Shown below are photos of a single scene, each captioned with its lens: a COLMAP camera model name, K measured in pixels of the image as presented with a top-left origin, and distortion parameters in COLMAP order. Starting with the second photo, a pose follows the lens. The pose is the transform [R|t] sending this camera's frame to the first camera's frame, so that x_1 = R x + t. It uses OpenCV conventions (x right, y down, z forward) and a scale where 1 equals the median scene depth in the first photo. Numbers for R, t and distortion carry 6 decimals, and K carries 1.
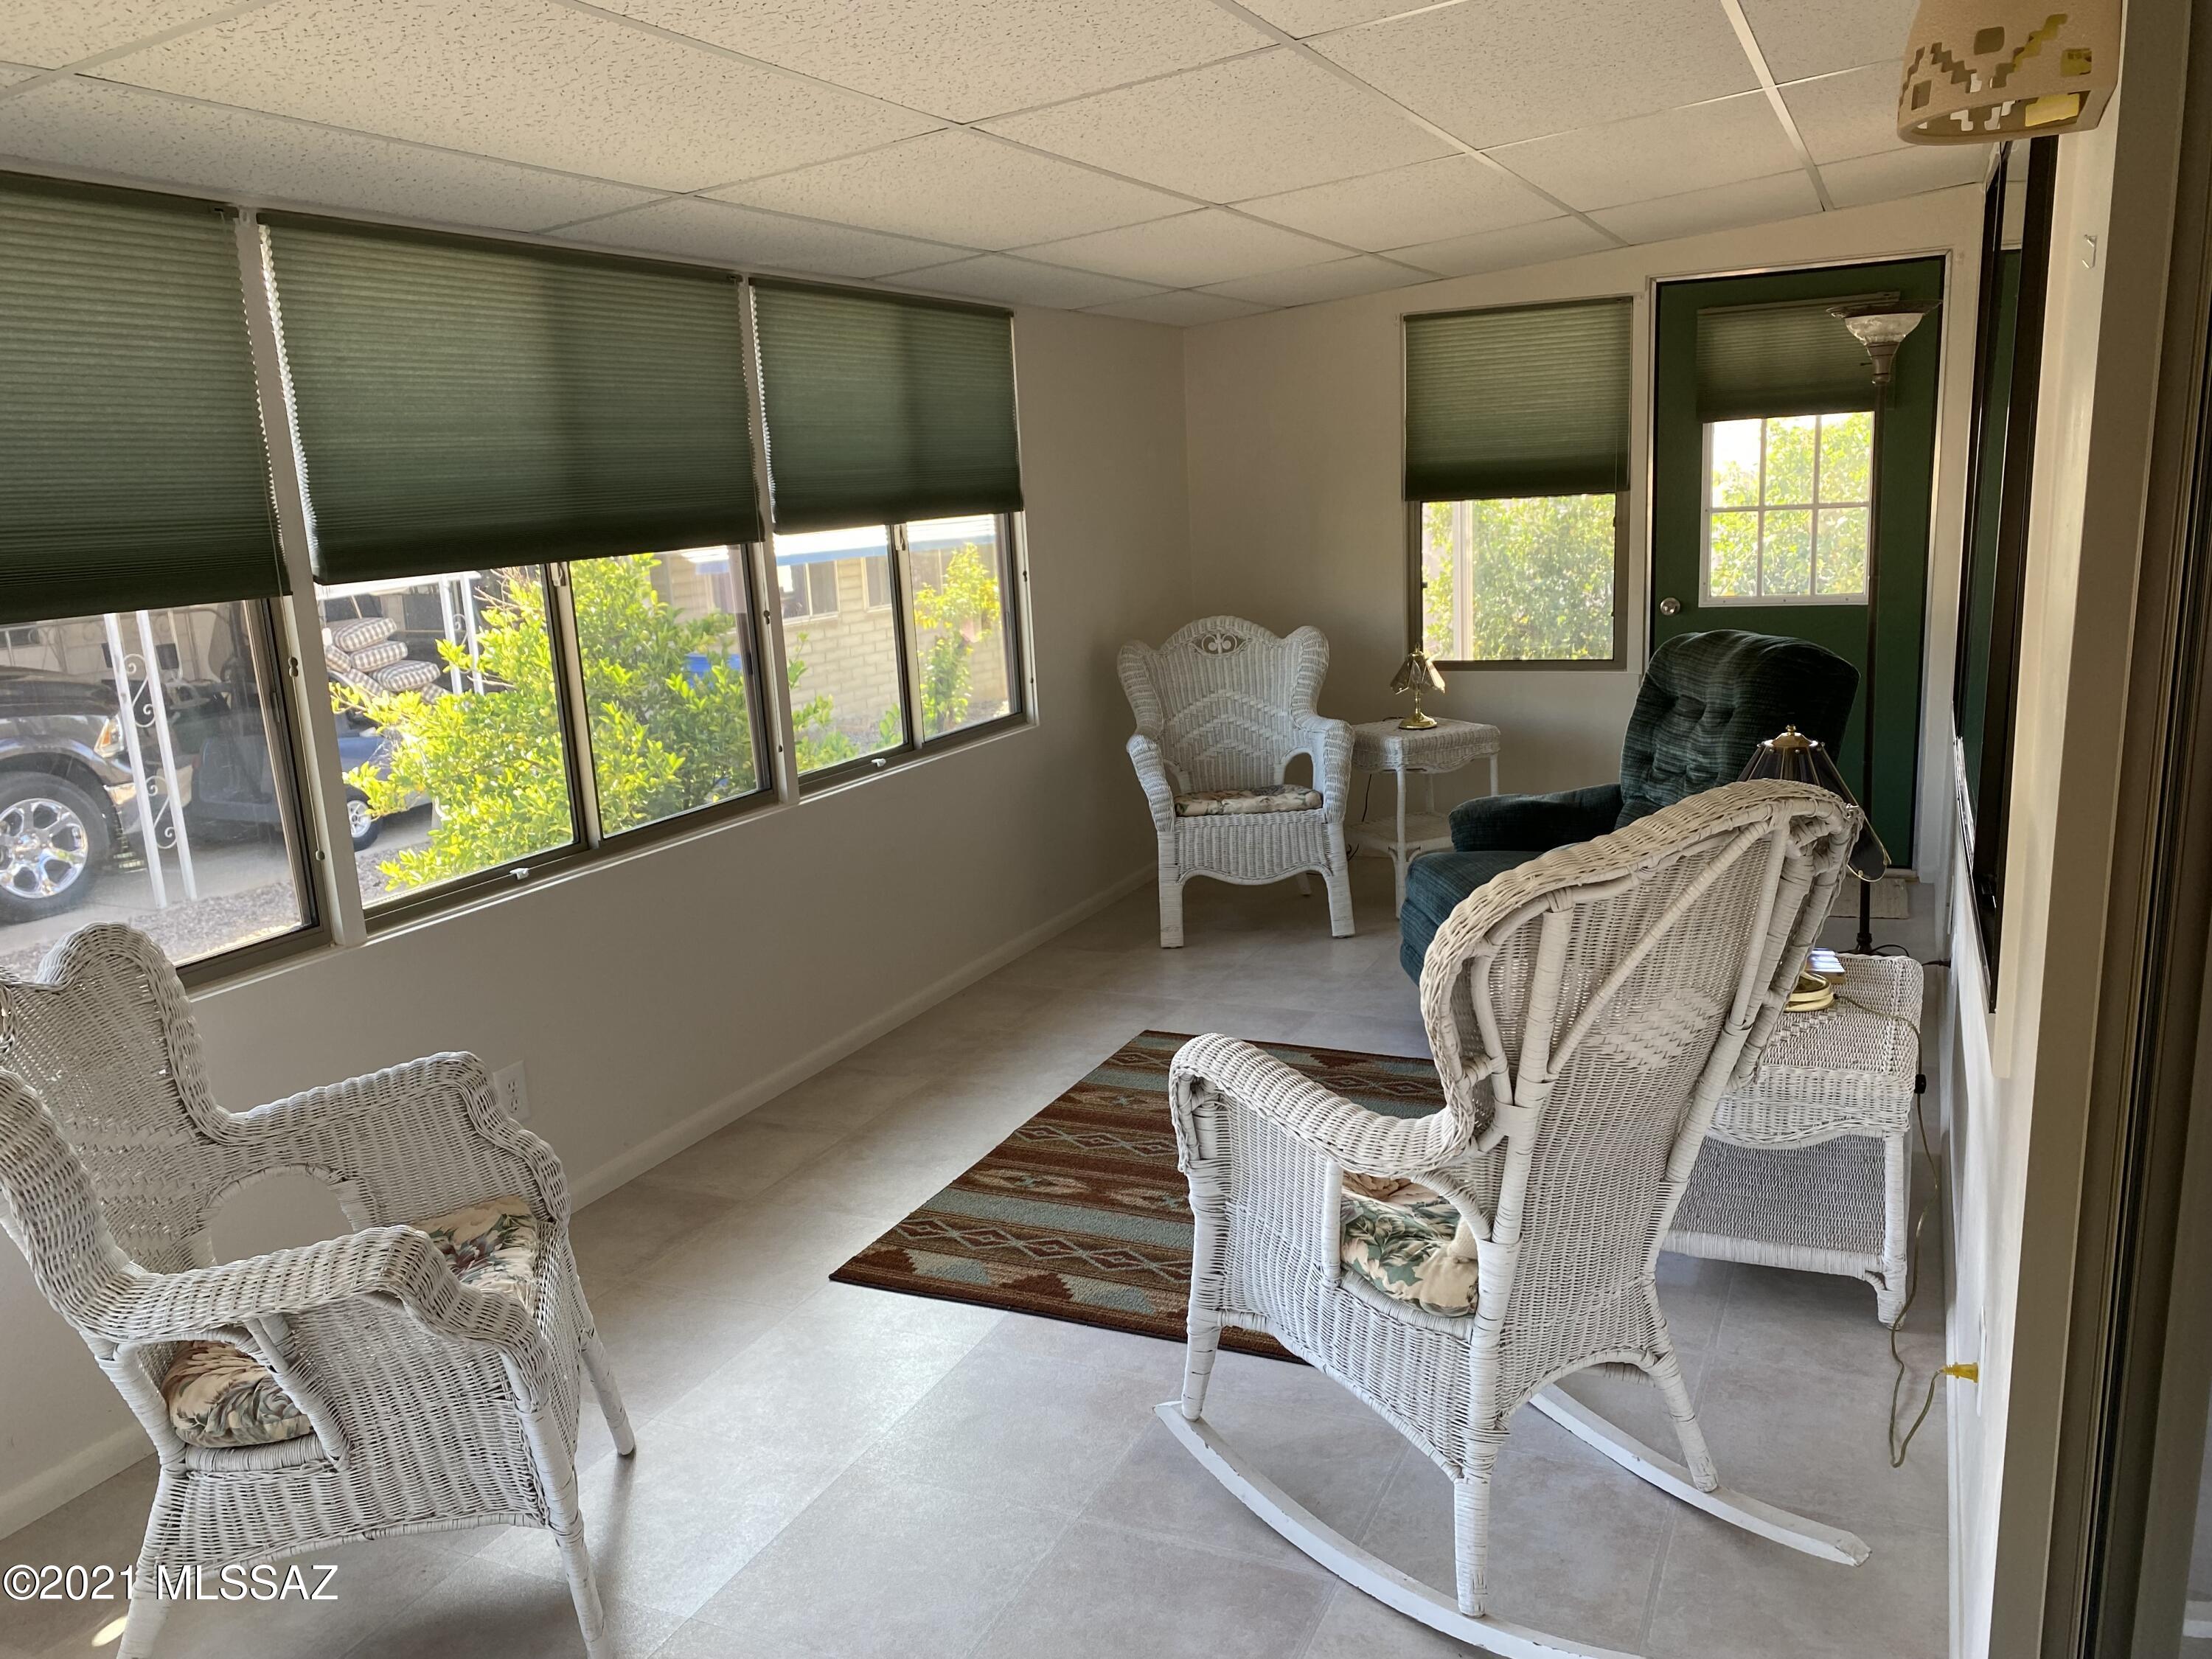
lens RADIAL K [[1697.1, 0, 949.1], [0, 1697.1, 880.6], [0, 0, 1]] dist [0.066458, -0.147552]
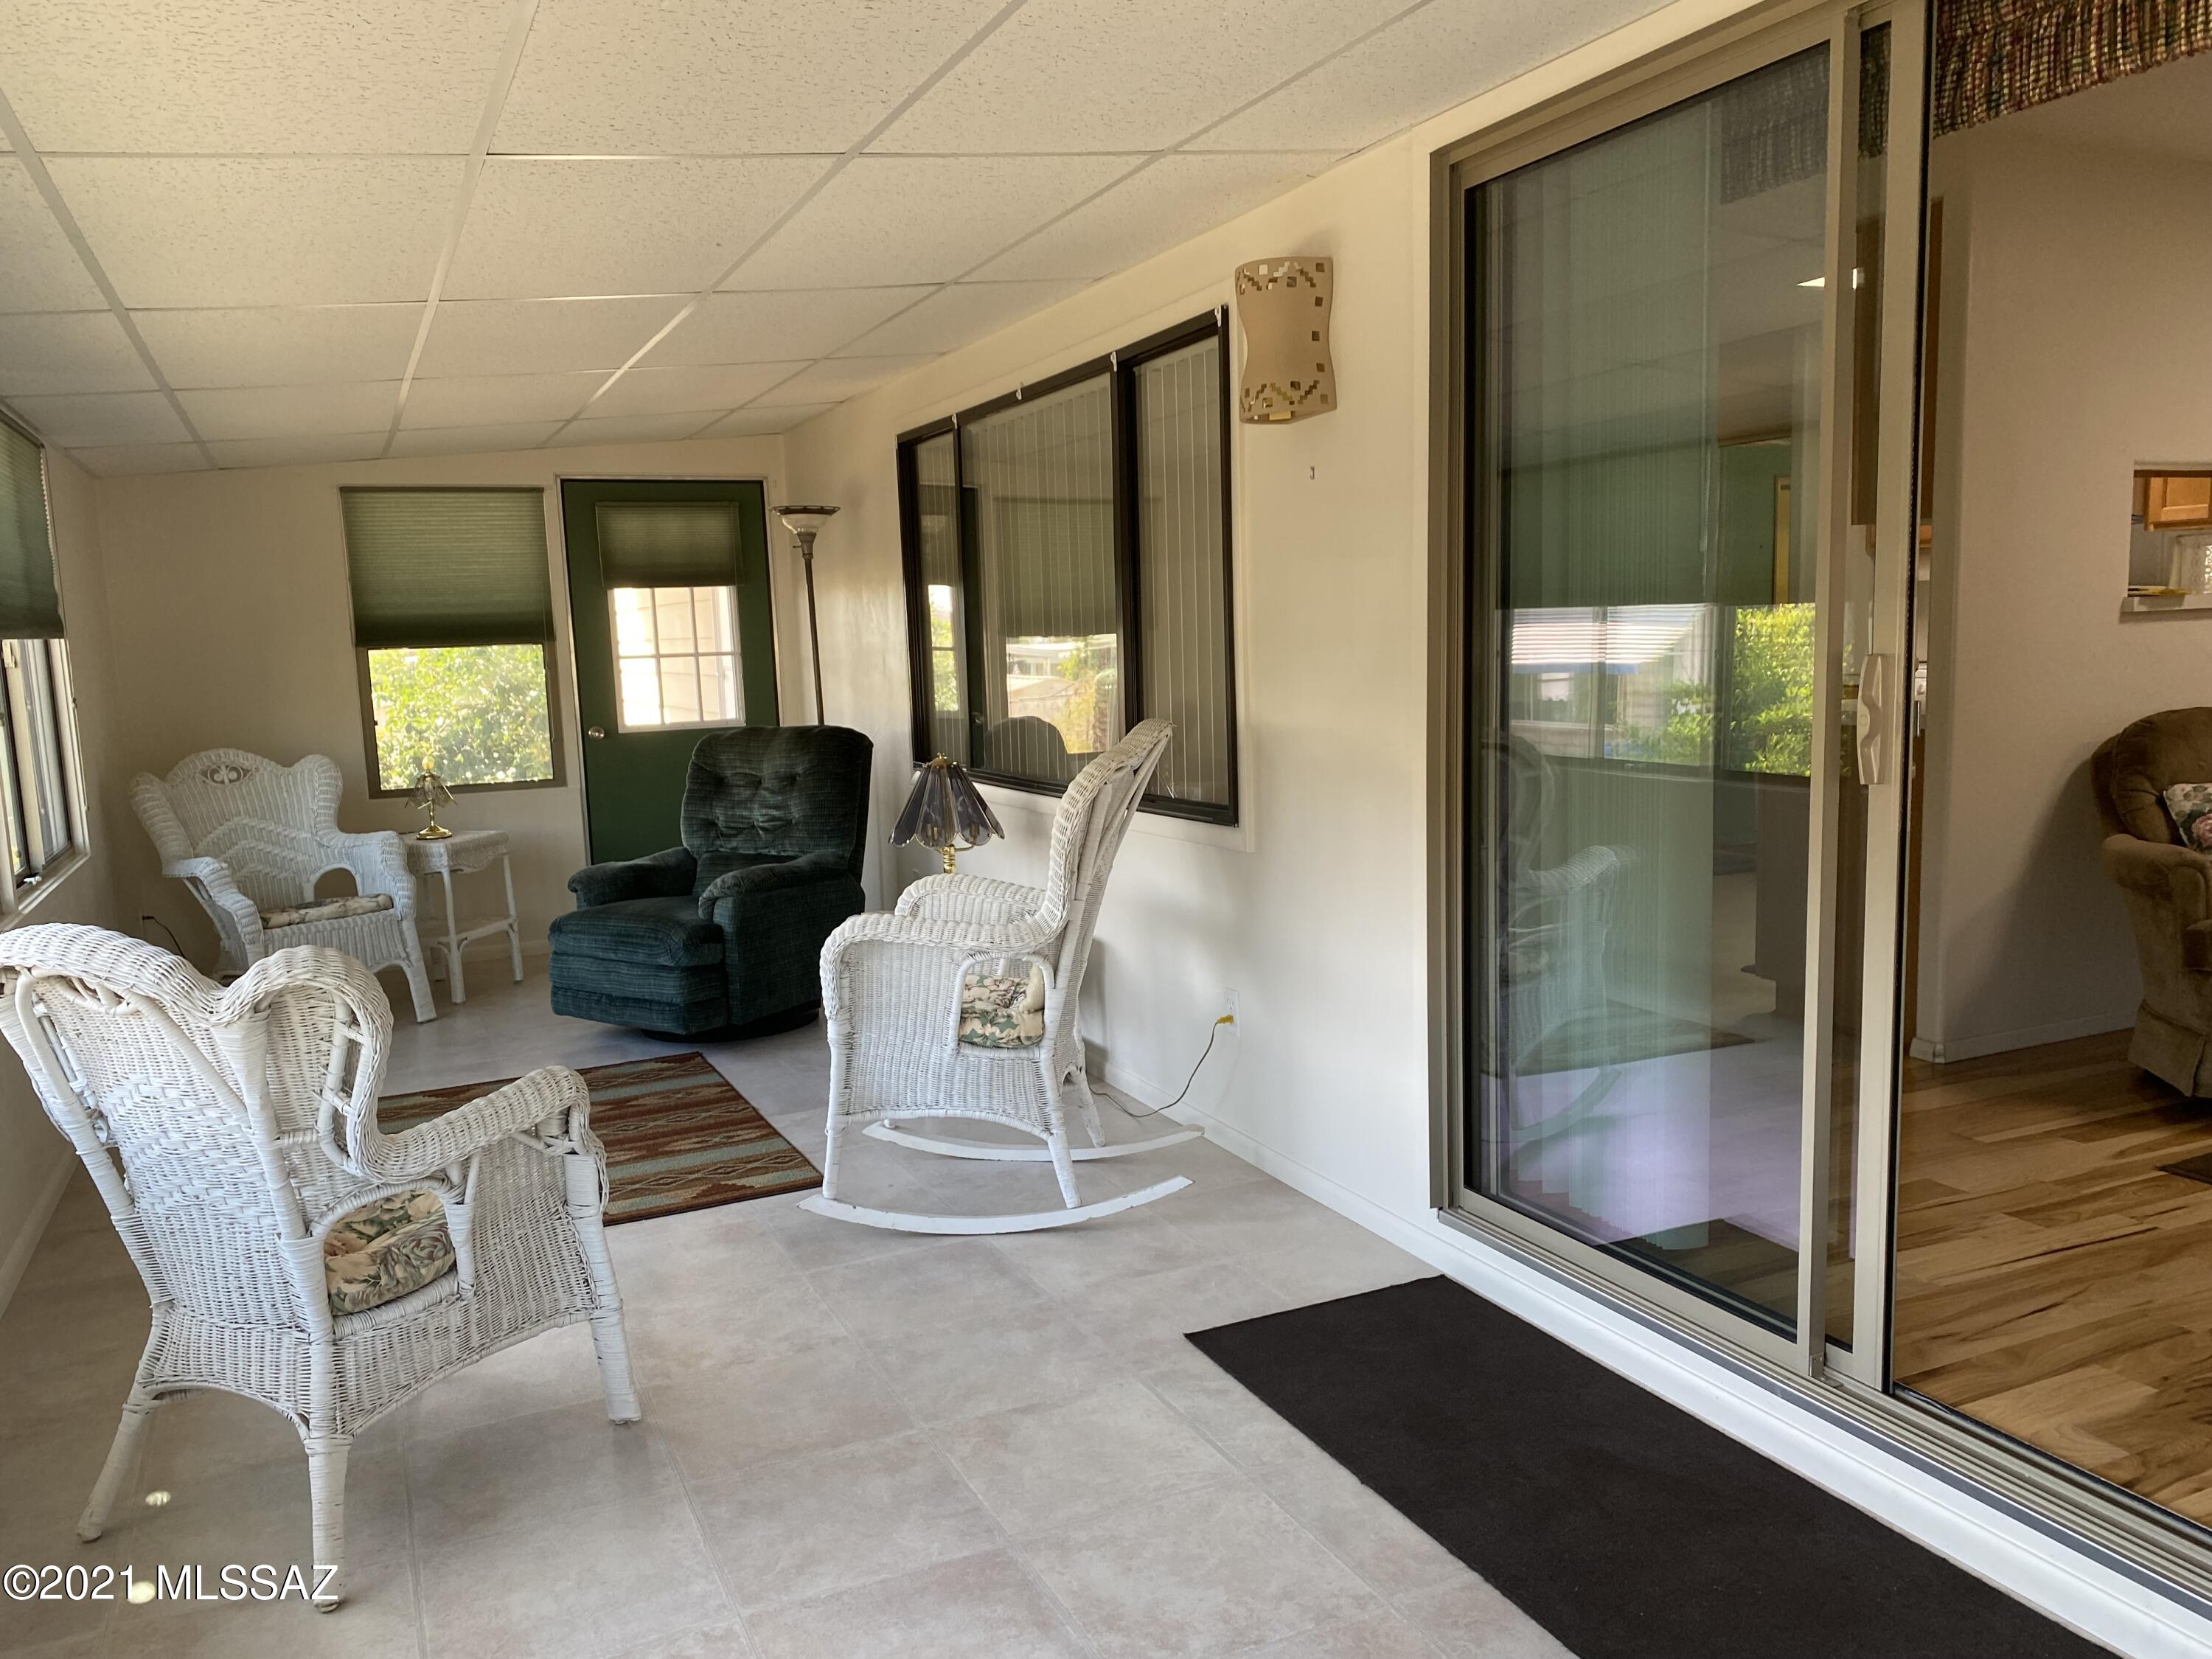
lens RADIAL K [[1706.8, 0, 1119.3], [0, 1706.8, 829.4], [0, 0, 1]] dist [0.035041, -0.060172]
pose [[0.629001, -0.059781, 0.775102, -0.321073], [0.171932, 0.983047, -0.063705, 0.055145], [-0.758153, 0.173335, 0.628616, -0.061337]]
